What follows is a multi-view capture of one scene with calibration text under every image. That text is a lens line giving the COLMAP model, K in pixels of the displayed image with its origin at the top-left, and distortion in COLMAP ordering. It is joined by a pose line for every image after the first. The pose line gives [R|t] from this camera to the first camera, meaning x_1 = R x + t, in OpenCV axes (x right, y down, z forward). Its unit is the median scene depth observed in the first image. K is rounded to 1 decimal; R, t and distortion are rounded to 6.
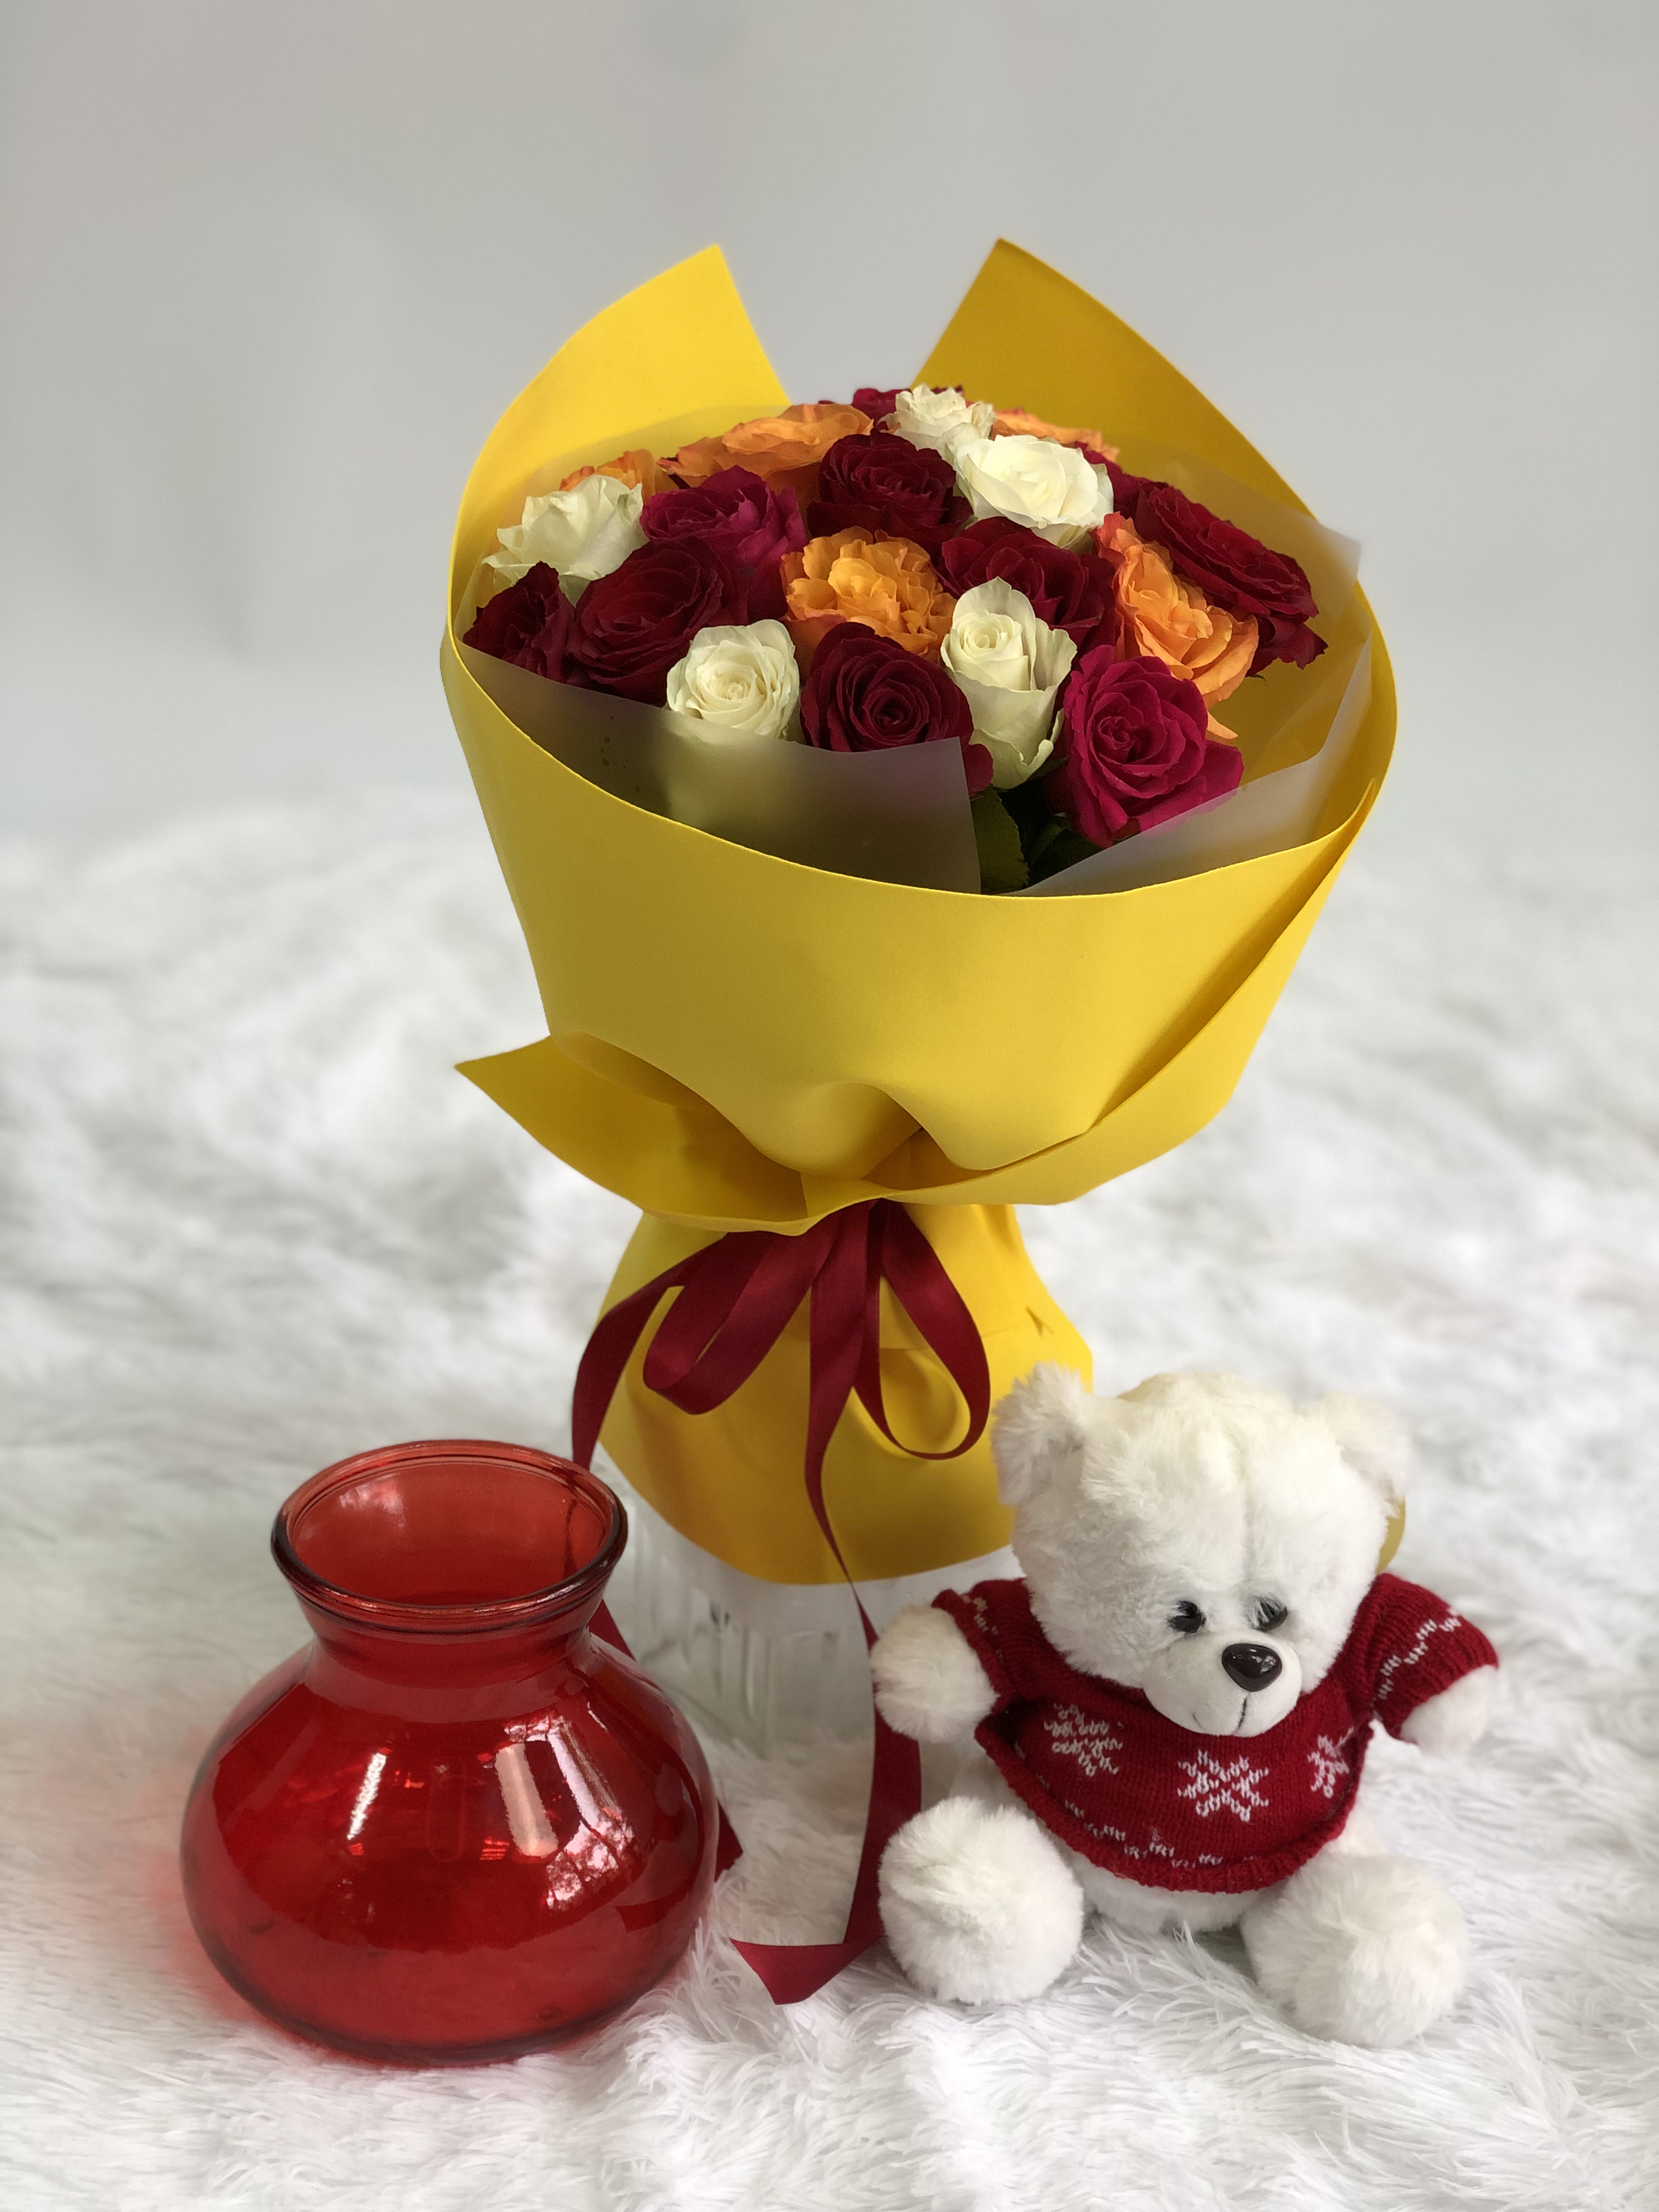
lens RADIAL K [[3373.0, 0, 819.1], [0, 3373.0, 1102.4], [0, 0, 1]] dist [0.188354, 0.000000]
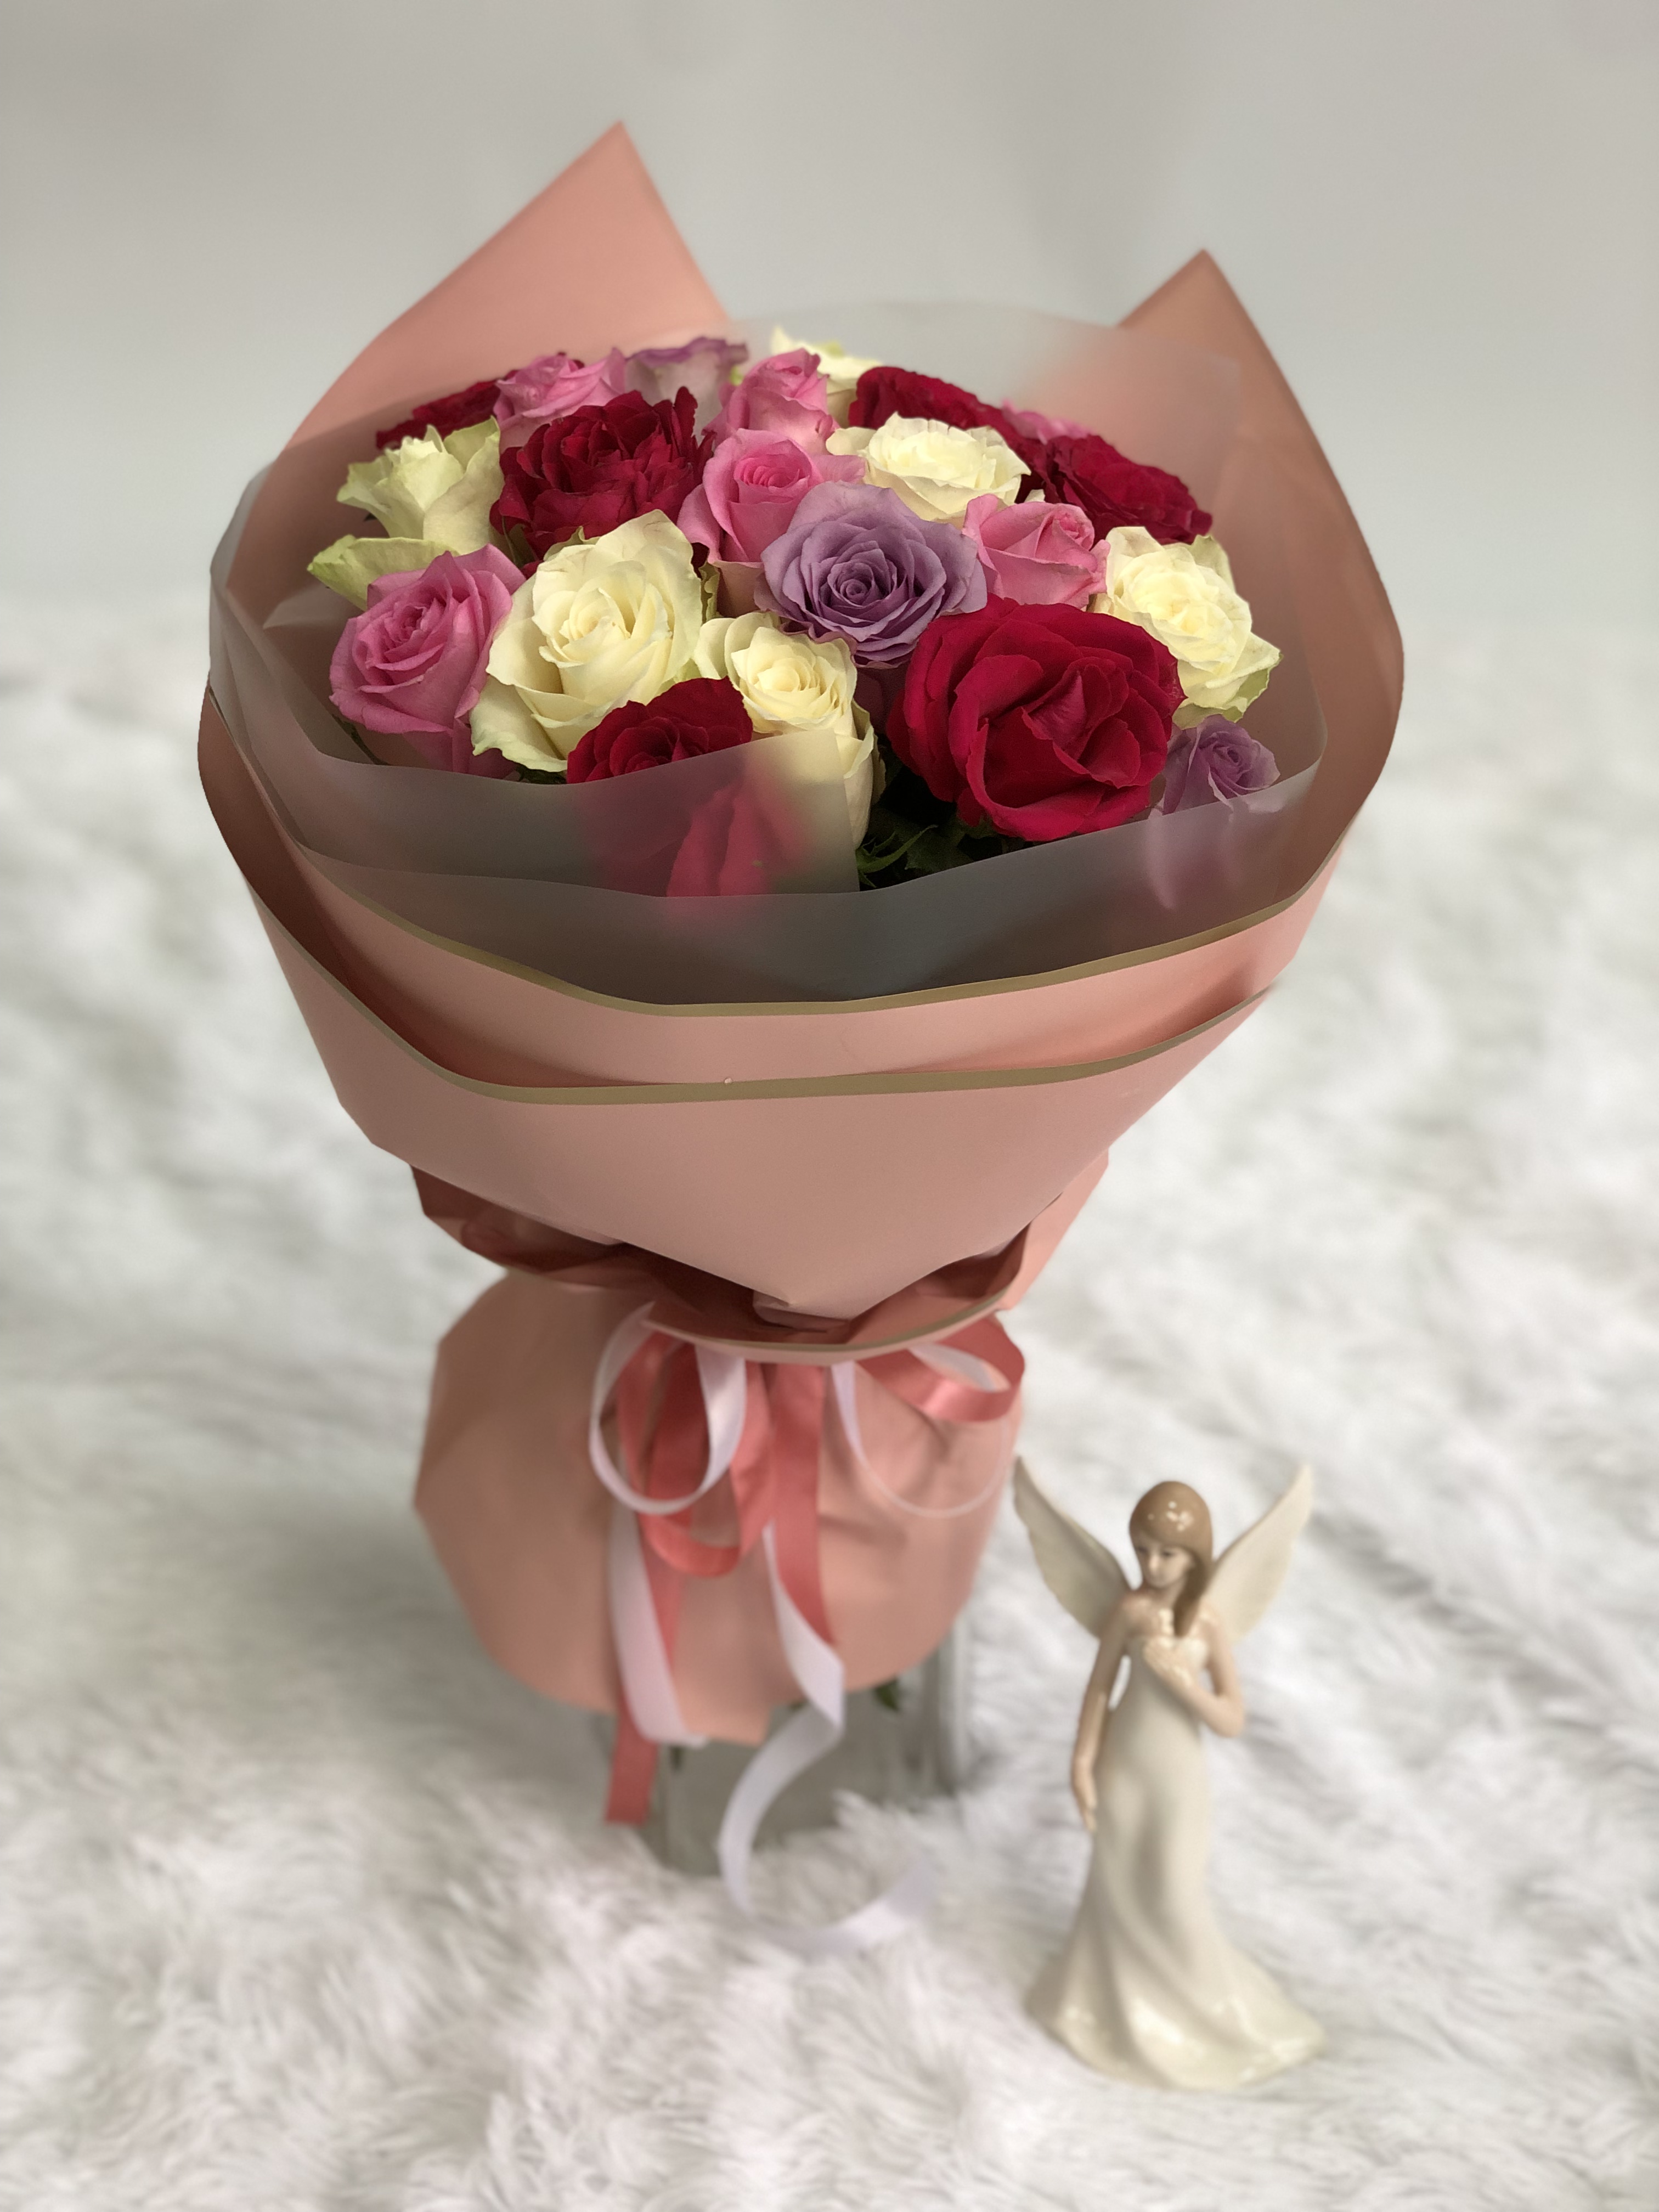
lens RADIAL K [[3373.0, 0, 820.8], [0, 3373.0, 1097.5], [0, 0, 1]] dist [0.188354, 0.000000]
pose [[0.975110, 0.048378, -0.216378, 0.221052], [-0.022868, 0.992645, 0.118885, -0.121888], [0.220537, -0.110978, 0.969044, 0.162731]]
